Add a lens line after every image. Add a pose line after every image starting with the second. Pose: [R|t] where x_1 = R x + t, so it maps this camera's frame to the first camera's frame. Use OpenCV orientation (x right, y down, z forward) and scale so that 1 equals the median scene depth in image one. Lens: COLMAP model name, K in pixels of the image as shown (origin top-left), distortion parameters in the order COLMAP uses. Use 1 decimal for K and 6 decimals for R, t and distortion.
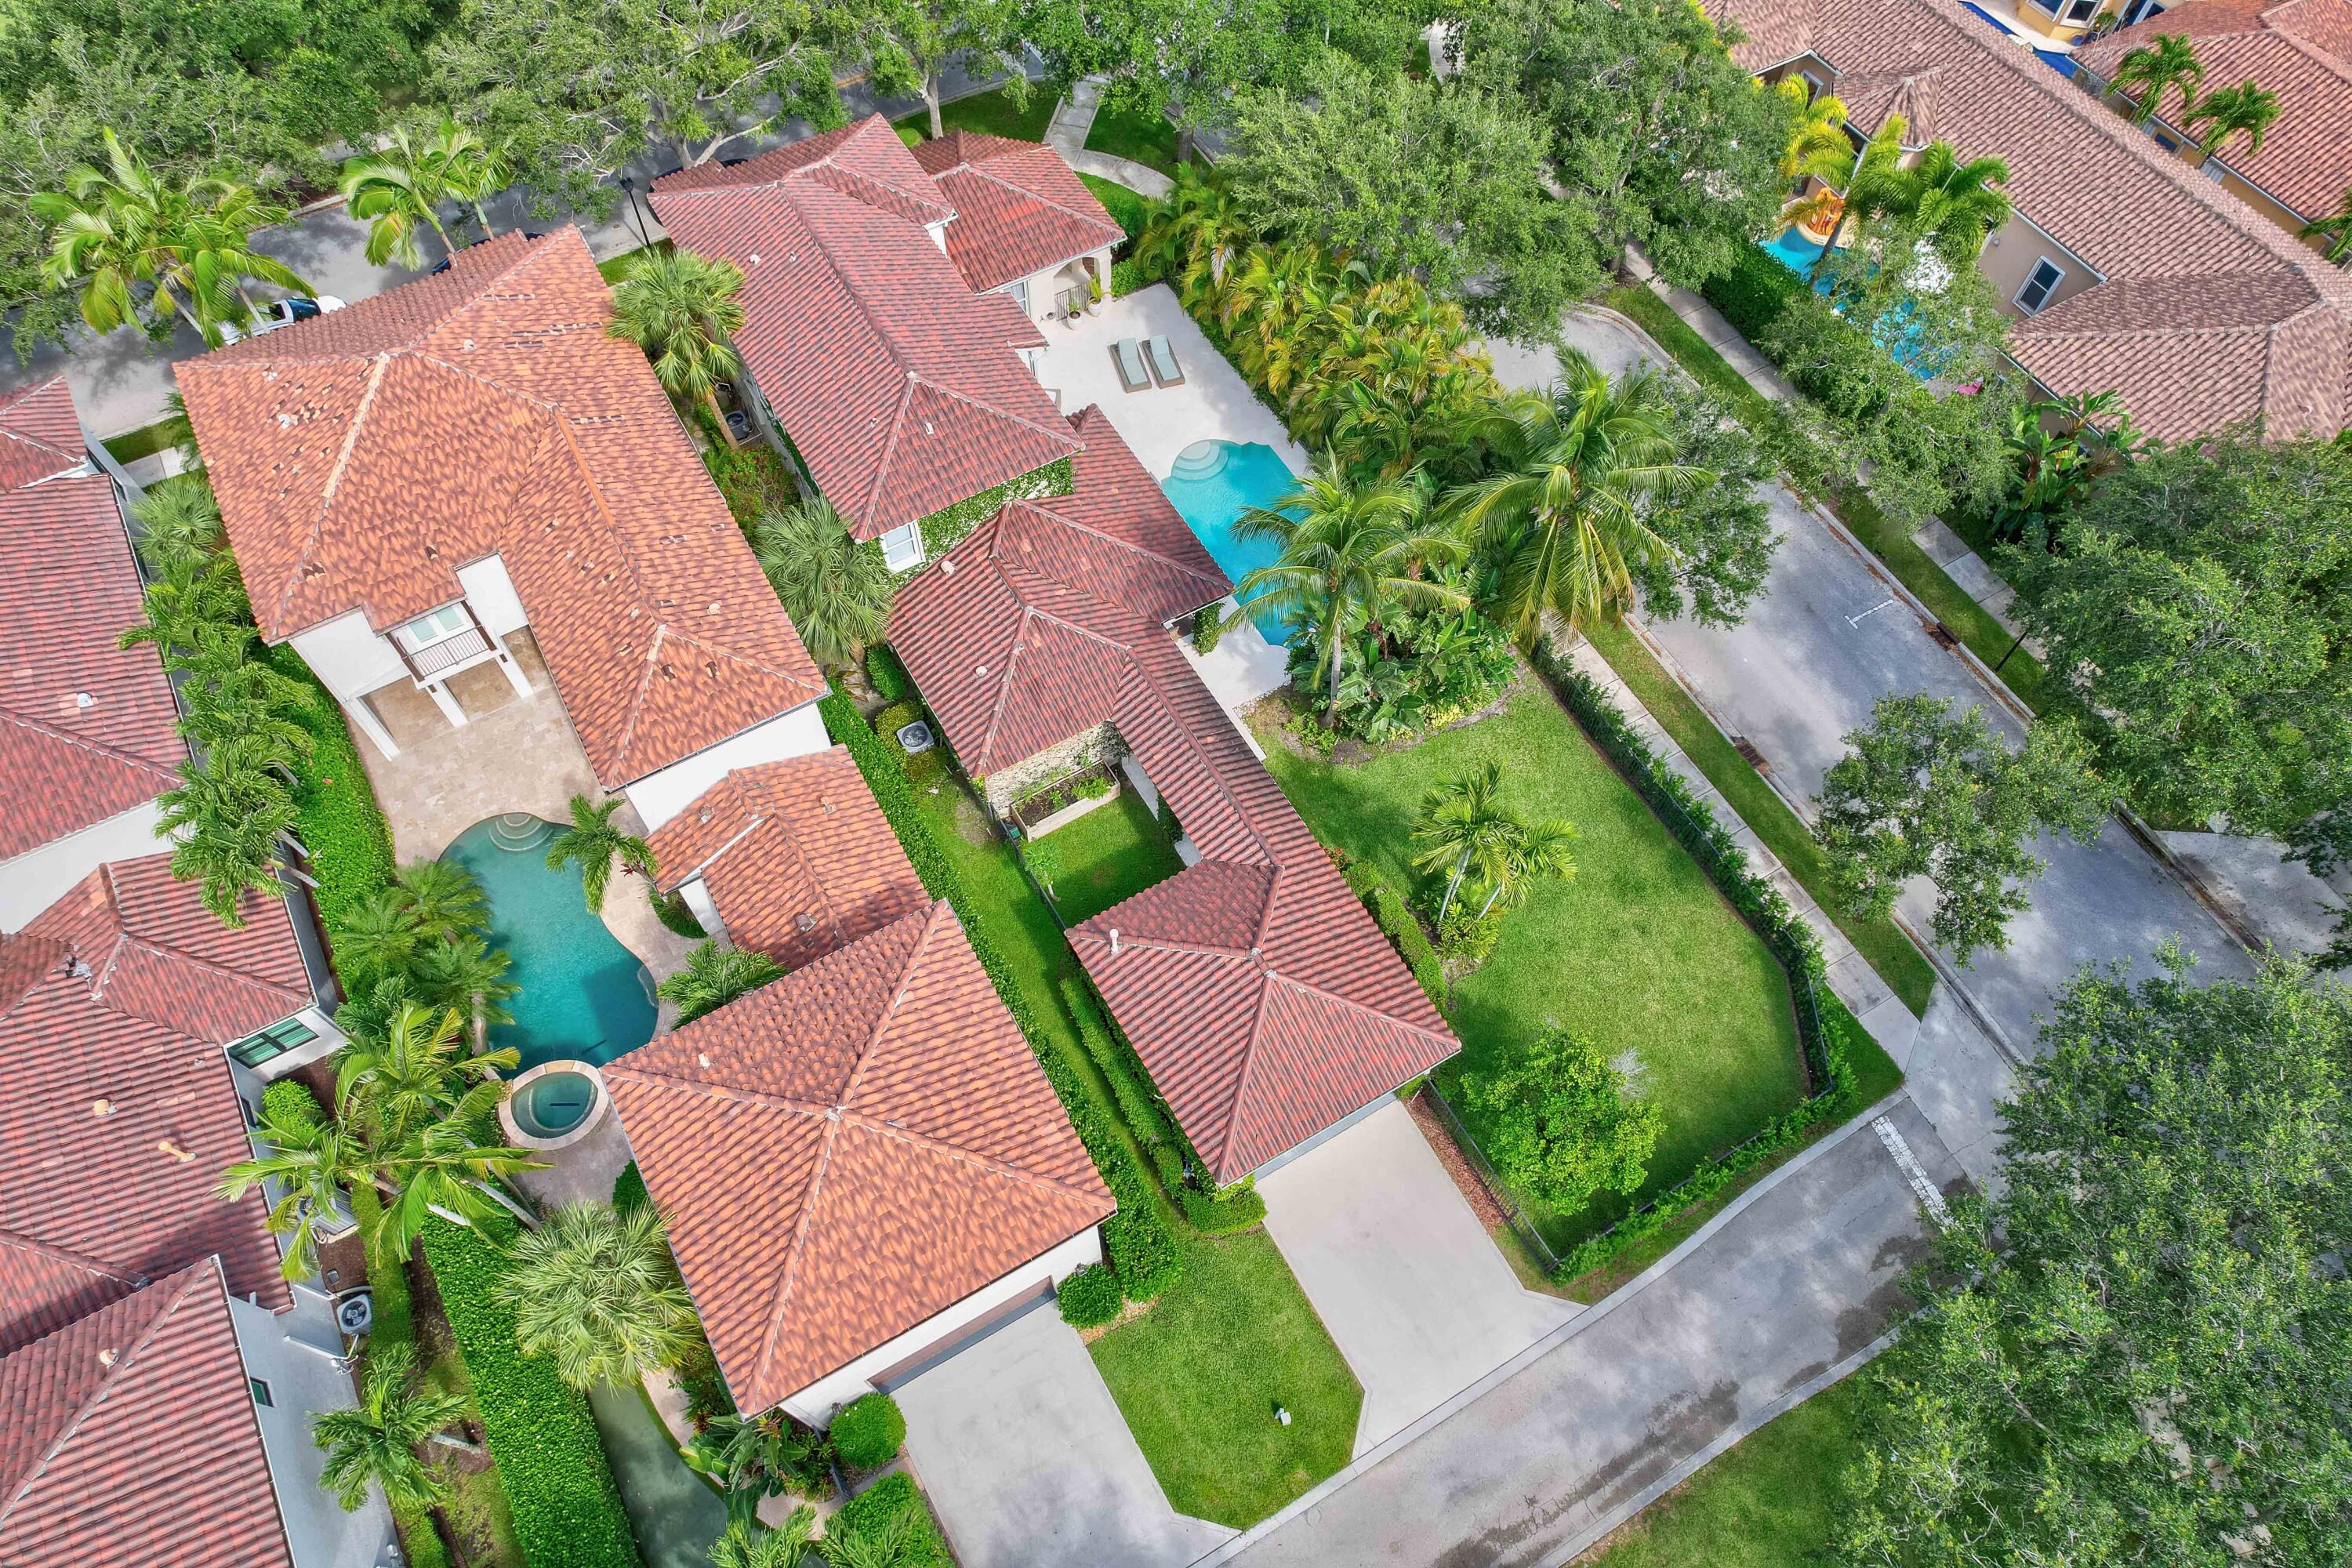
lens RADIAL K [[1561.3, 0, 1228.0], [0, 1561.3, 789.7], [0, 0, 1]] dist [-0.055913, 0.044393]
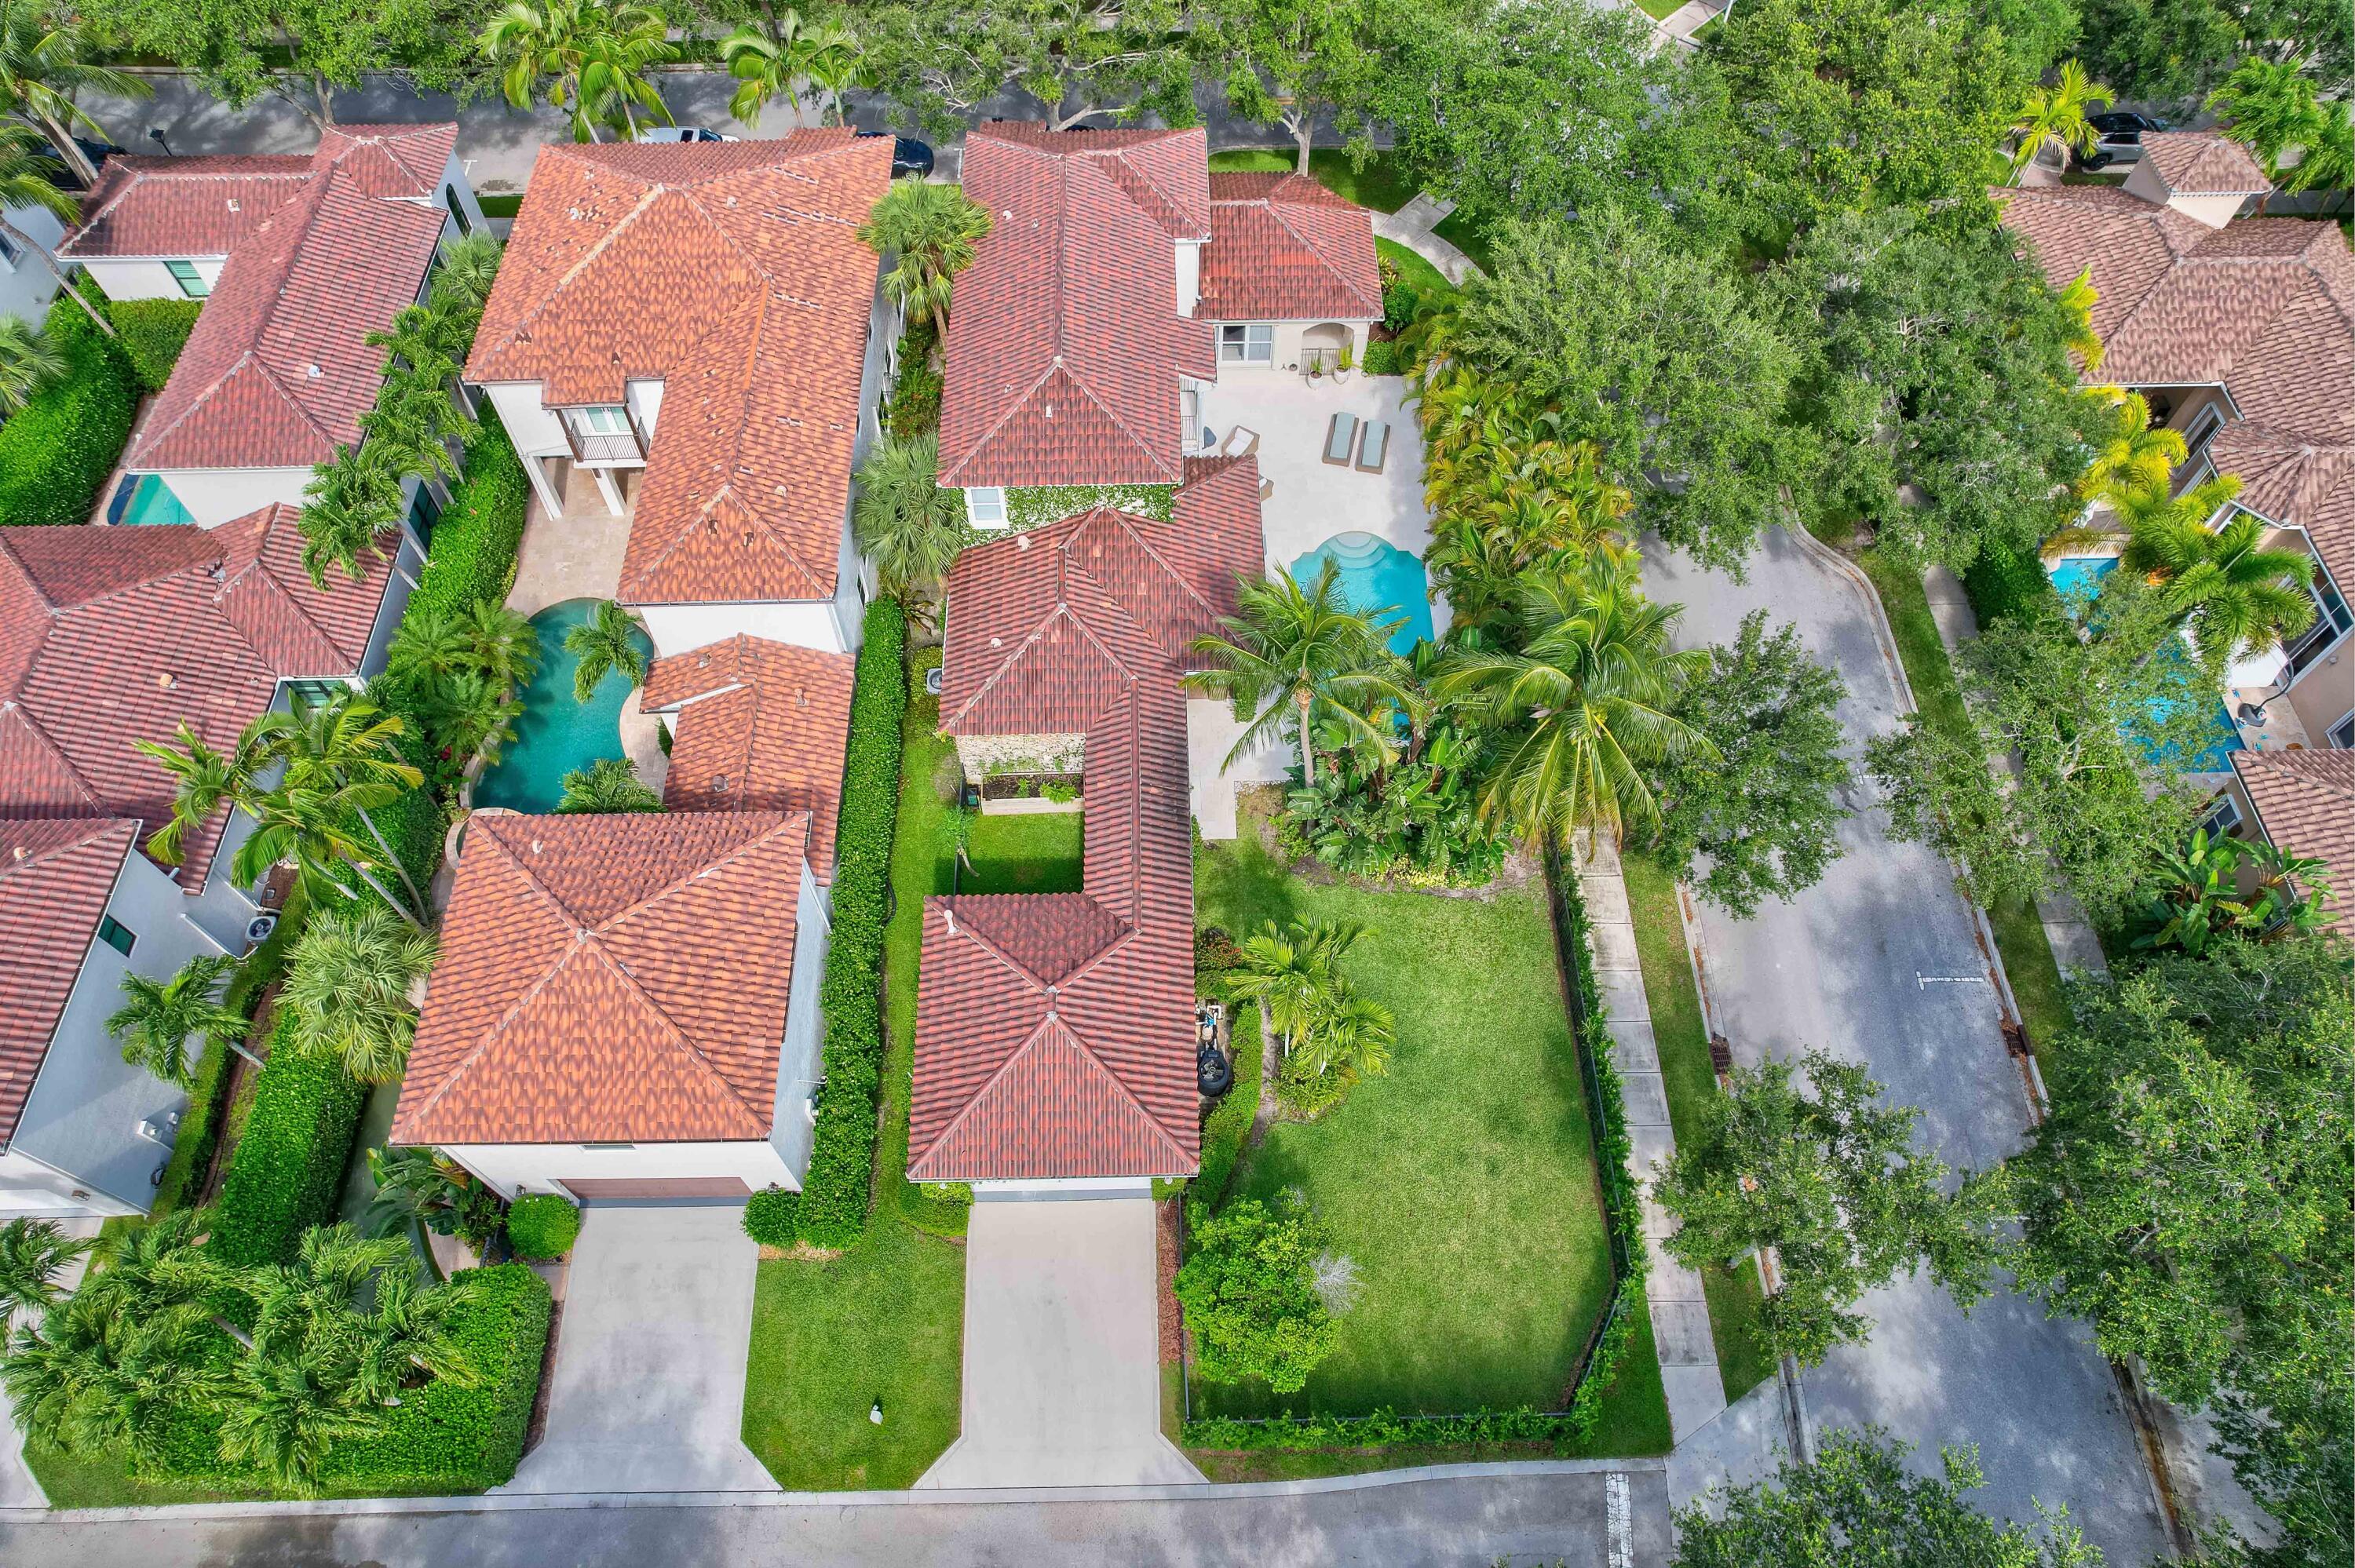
lens RADIAL K [[1563.1, 0, 1184.1], [0, 1563.1, 803.8], [0, 0, 1]] dist [-0.055913, 0.044393]
pose [[0.872882, 0.408113, -0.267433, 0.284934], [-0.415349, 0.909111, 0.031670, -0.065866], [0.256051, 0.083434, 0.963056, 0.038632]]
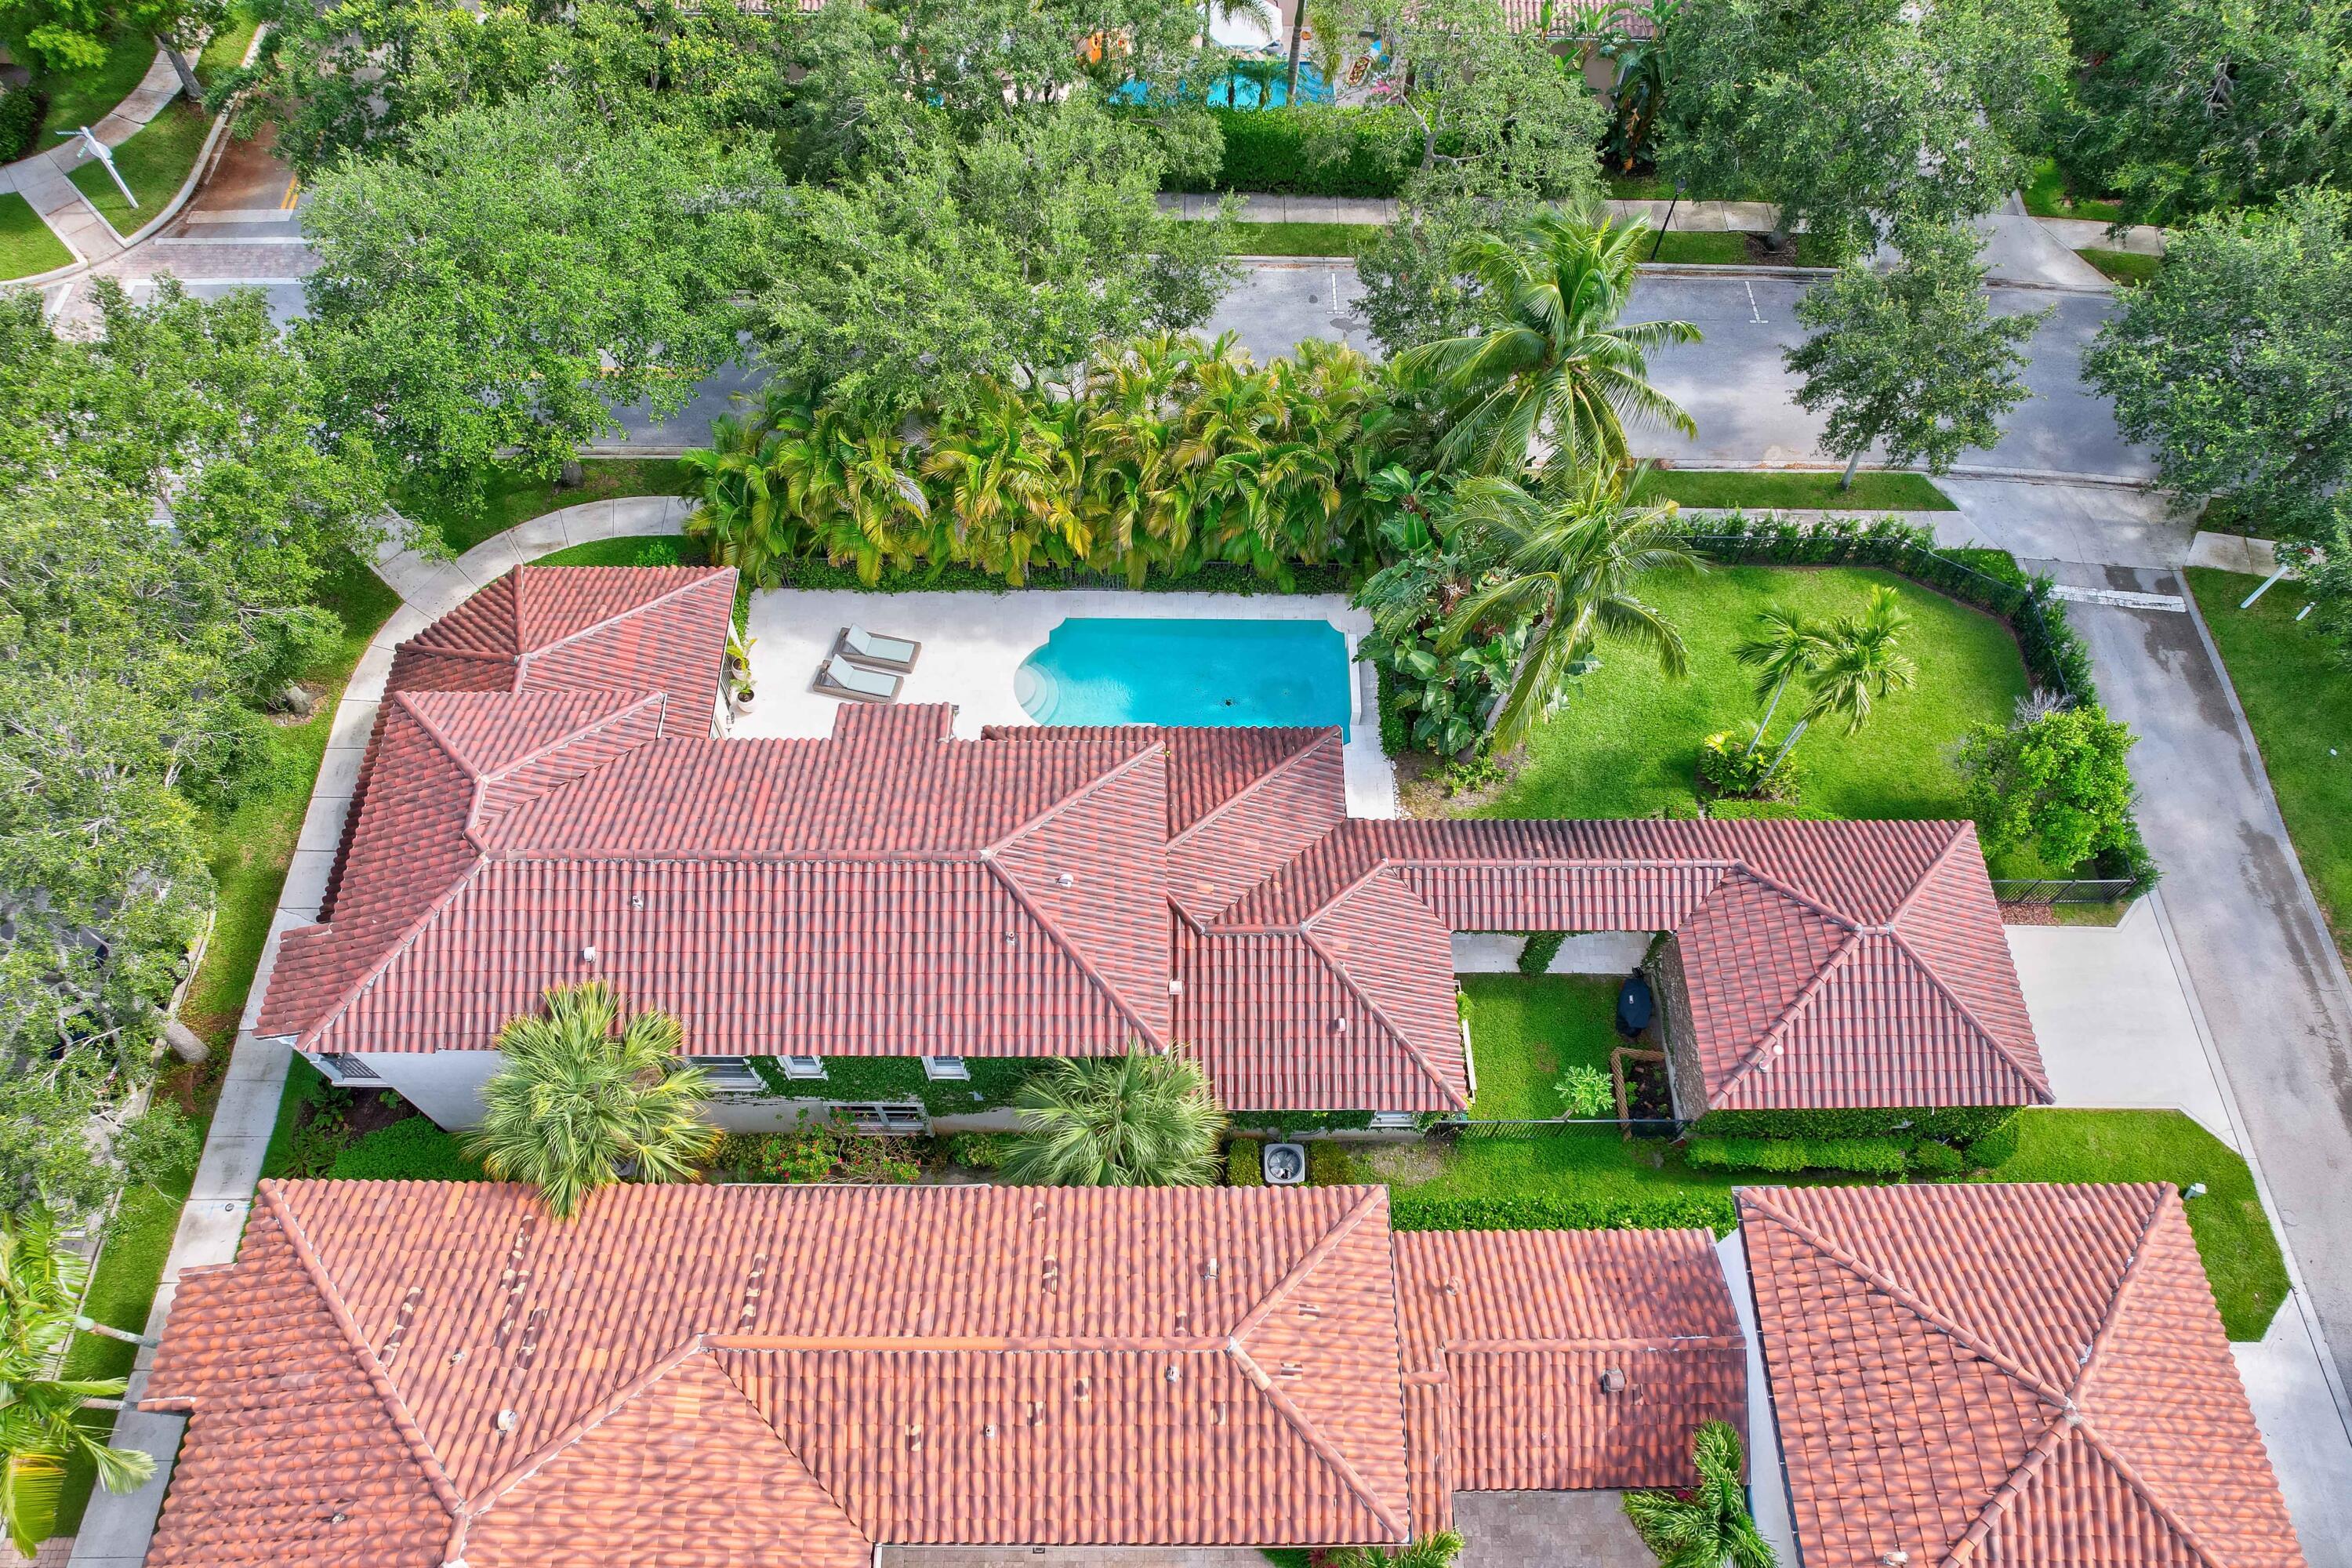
lens RADIAL K [[1561.3, 0, 1172.3], [0, 1561.3, 777.0], [0, 0, 1]] dist [-0.055913, 0.044393]
pose [[0.505230, -0.747068, 0.432008, -0.453760], [0.734165, 0.635198, 0.239843, -0.410649], [-0.453590, 0.195989, 0.869393, 0.360135]]
